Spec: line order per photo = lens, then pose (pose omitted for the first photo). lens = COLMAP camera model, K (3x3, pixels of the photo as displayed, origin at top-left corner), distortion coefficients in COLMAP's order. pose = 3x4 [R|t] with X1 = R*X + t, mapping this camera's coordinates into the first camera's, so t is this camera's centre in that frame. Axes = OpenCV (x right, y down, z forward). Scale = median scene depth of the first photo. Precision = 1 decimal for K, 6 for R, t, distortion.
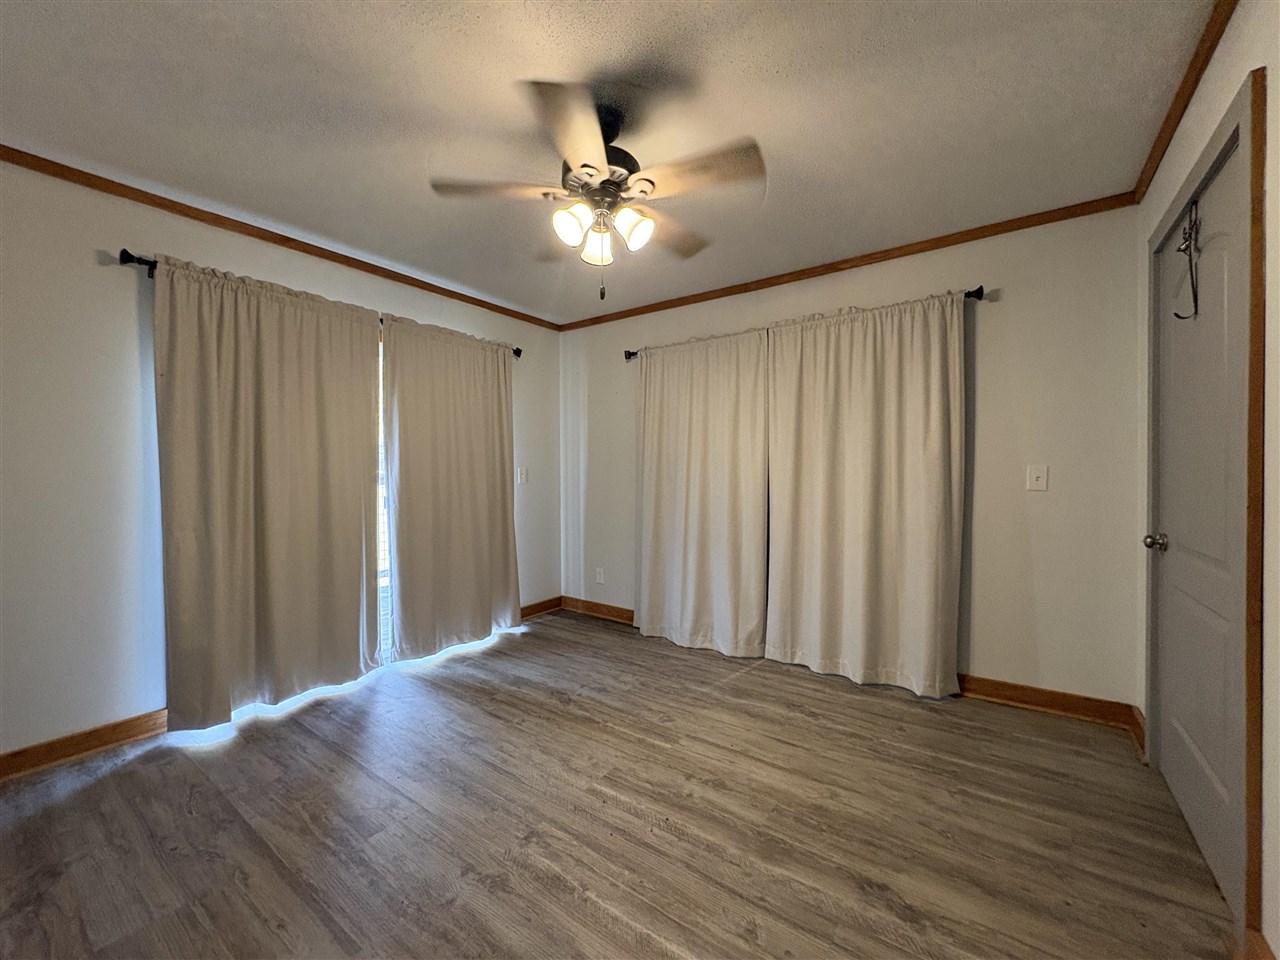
lens RADIAL K [[508.0, 0, 640.1], [0, 508.0, 481.7], [0, 0, 1]] dist [0.000221, -0.000260]
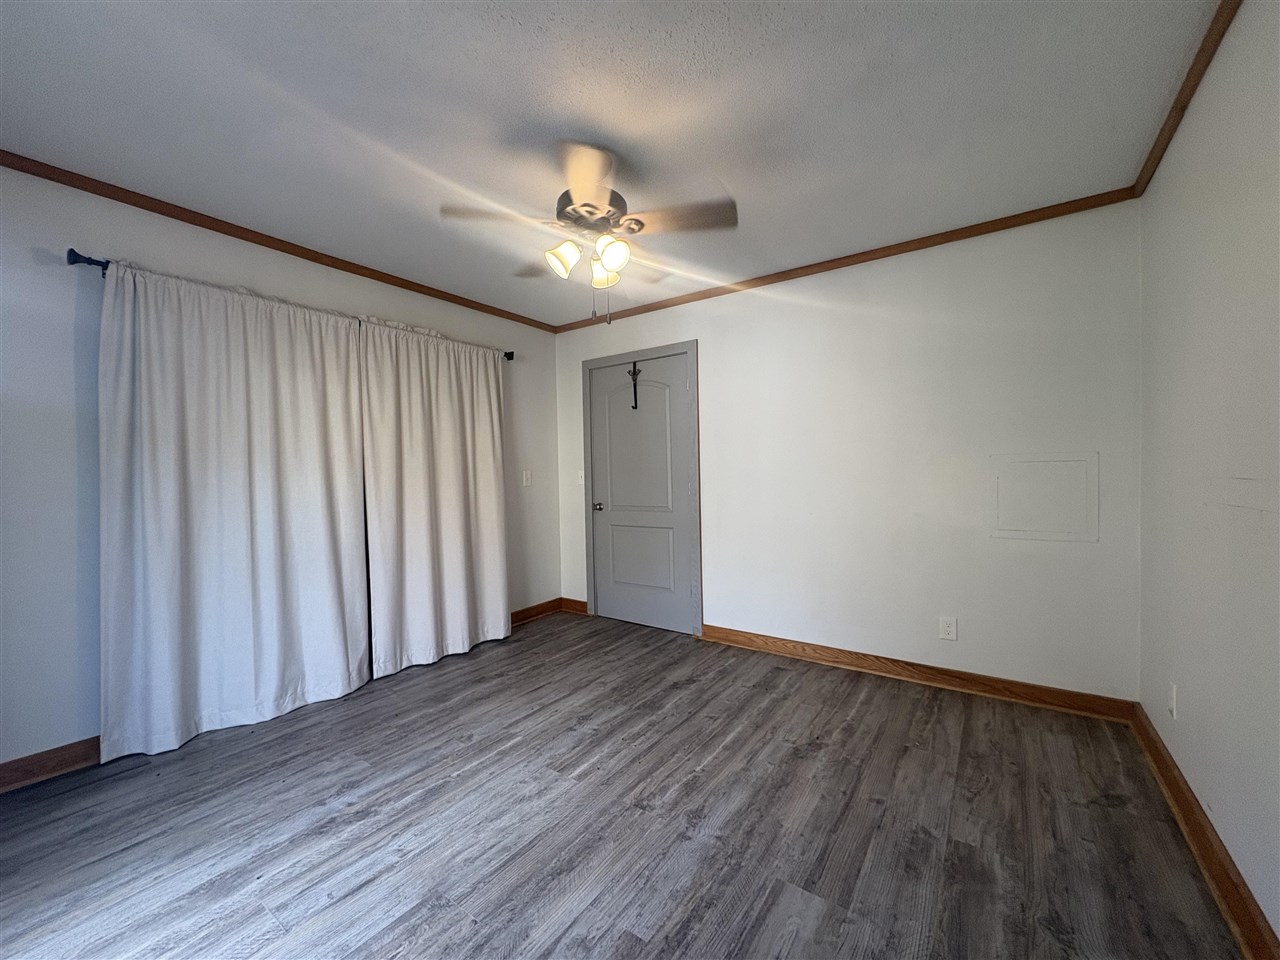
lens RADIAL K [[508.0, 0, 642.1], [0, 508.0, 481.0], [0, 0, 1]] dist [0.000221, -0.000260]
pose [[-0.009146, -0.012605, 0.999879, -1.012326], [0.030408, 0.999455, 0.012878, -0.010588], [-0.999496, 0.030522, -0.008758, 0.768312]]
